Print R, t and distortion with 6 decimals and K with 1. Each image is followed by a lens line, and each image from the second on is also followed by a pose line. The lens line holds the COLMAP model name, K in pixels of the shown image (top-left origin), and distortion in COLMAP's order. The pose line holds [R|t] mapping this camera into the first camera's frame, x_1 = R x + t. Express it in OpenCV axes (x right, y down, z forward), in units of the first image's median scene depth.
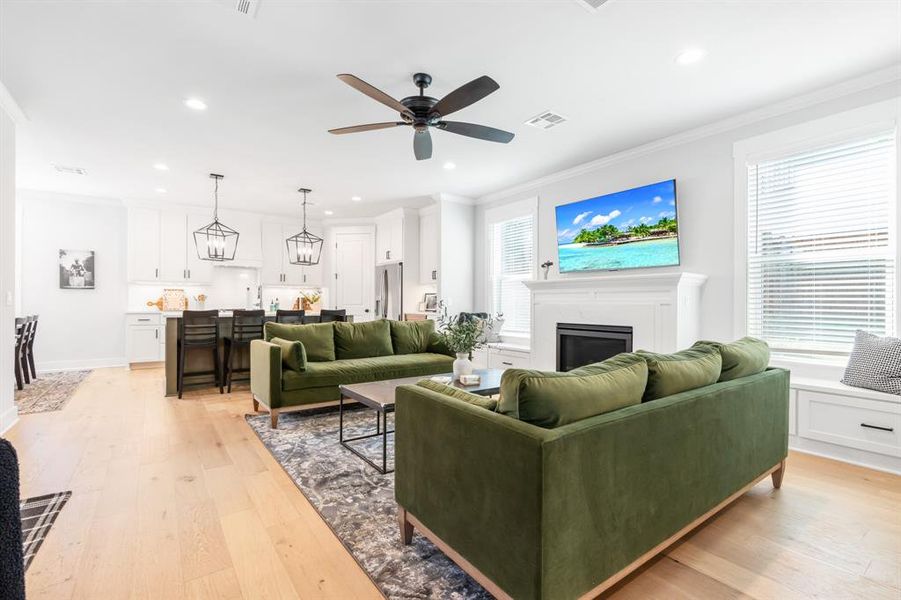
lens RADIAL K [[405.1, 0, 448.0], [0, 405.1, 305.9], [0, 0, 1]] dist [-0.004220, 0.000275]
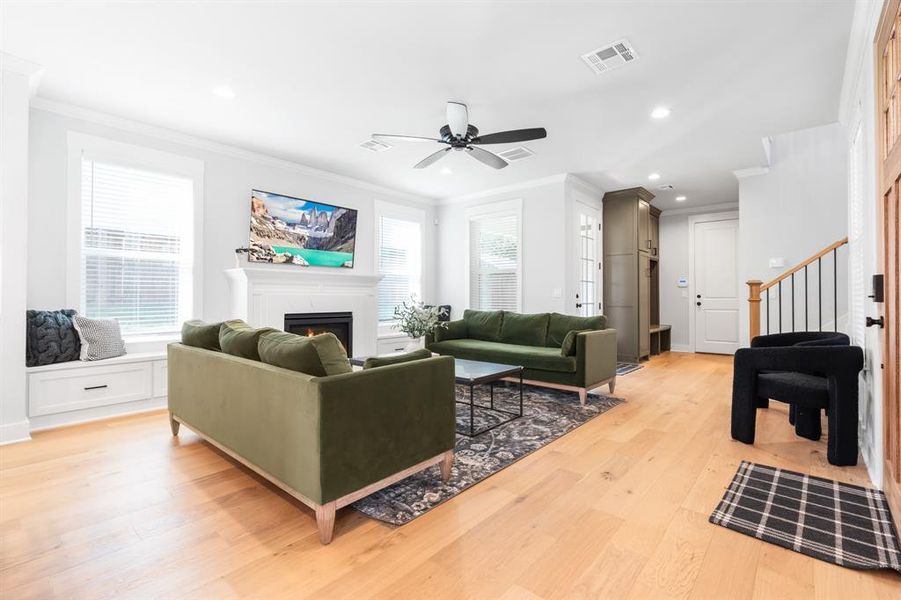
lens RADIAL K [[405.1, 0, 451.0], [0, 405.1, 294.7], [0, 0, 1]] dist [-0.004220, 0.000275]
pose [[-0.217005, -0.000427, 0.976170, -0.935273], [0.001669, 0.999998, 0.000809, -0.006246], [-0.976169, 0.001805, -0.217004, 0.974051]]
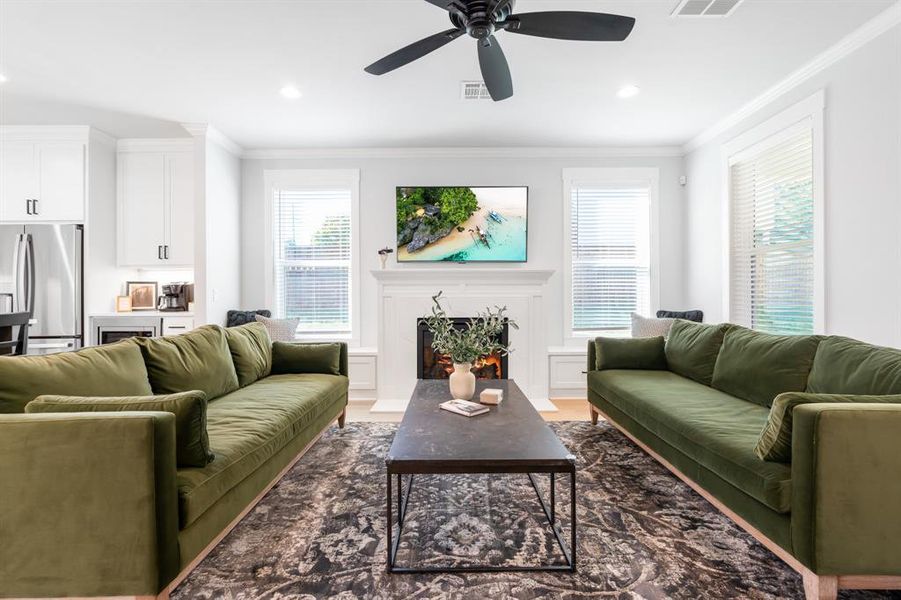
lens RADIAL K [[405.1, 0, 452.5], [0, 405.1, 297.1], [0, 0, 1]] dist [-0.004220, 0.000275]
pose [[0.591215, -0.005597, 0.806495, -0.479518], [0.012304, 0.999922, -0.002080, -0.001427], [-0.806420, 0.011153, 0.591237, 0.490815]]
